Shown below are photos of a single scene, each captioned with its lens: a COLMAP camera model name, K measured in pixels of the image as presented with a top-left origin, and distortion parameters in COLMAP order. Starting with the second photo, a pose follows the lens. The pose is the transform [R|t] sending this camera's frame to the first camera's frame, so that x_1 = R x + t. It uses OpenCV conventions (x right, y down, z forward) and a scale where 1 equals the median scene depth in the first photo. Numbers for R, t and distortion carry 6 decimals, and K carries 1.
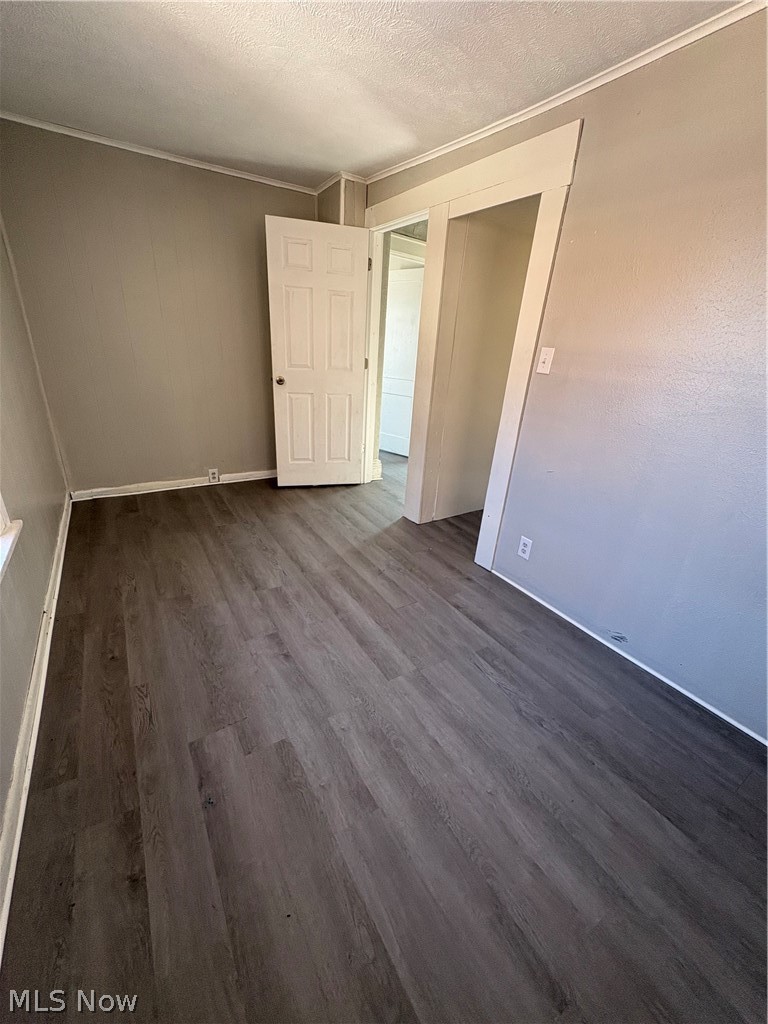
lens RADIAL K [[408.5, 0, 385.4], [0, 408.5, 511.5], [0, 0, 1]] dist [-0.001206, 0.000669]
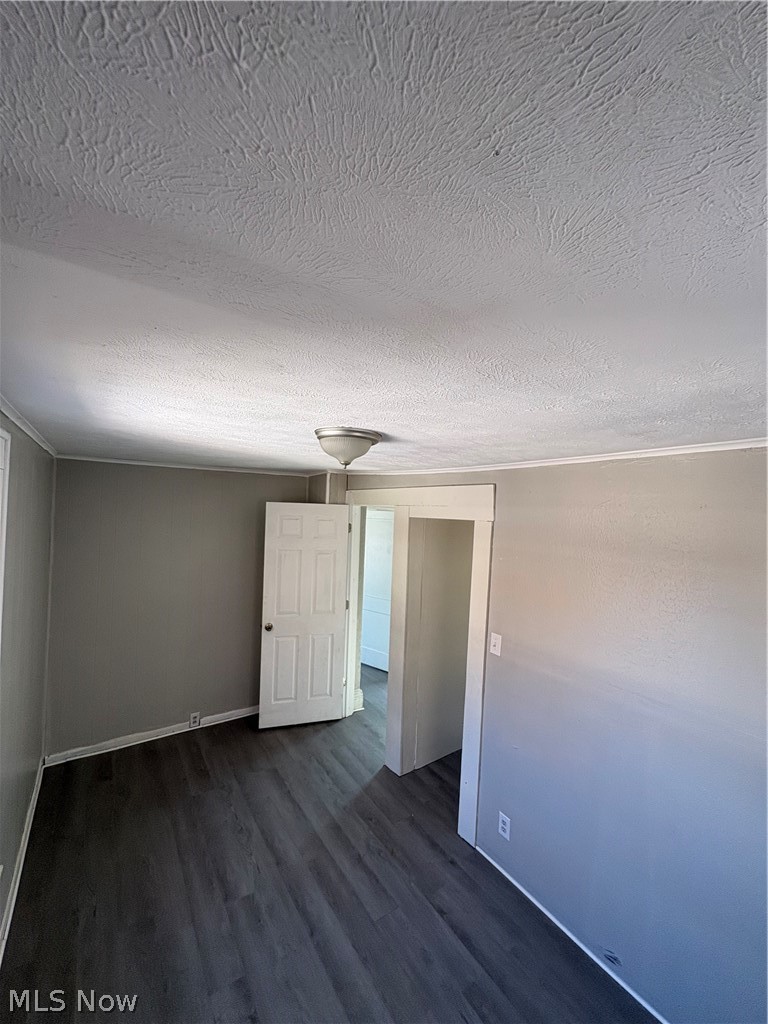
lens RADIAL K [[408.5, 0, 385.4], [0, 408.5, 511.2], [0, 0, 1]] dist [-0.001206, 0.000669]
pose [[0.998988, -0.022511, 0.038950, 0.030323], [0.035673, 0.923895, -0.380979, -0.253499], [-0.027409, 0.381983, 0.923763, -0.208277]]
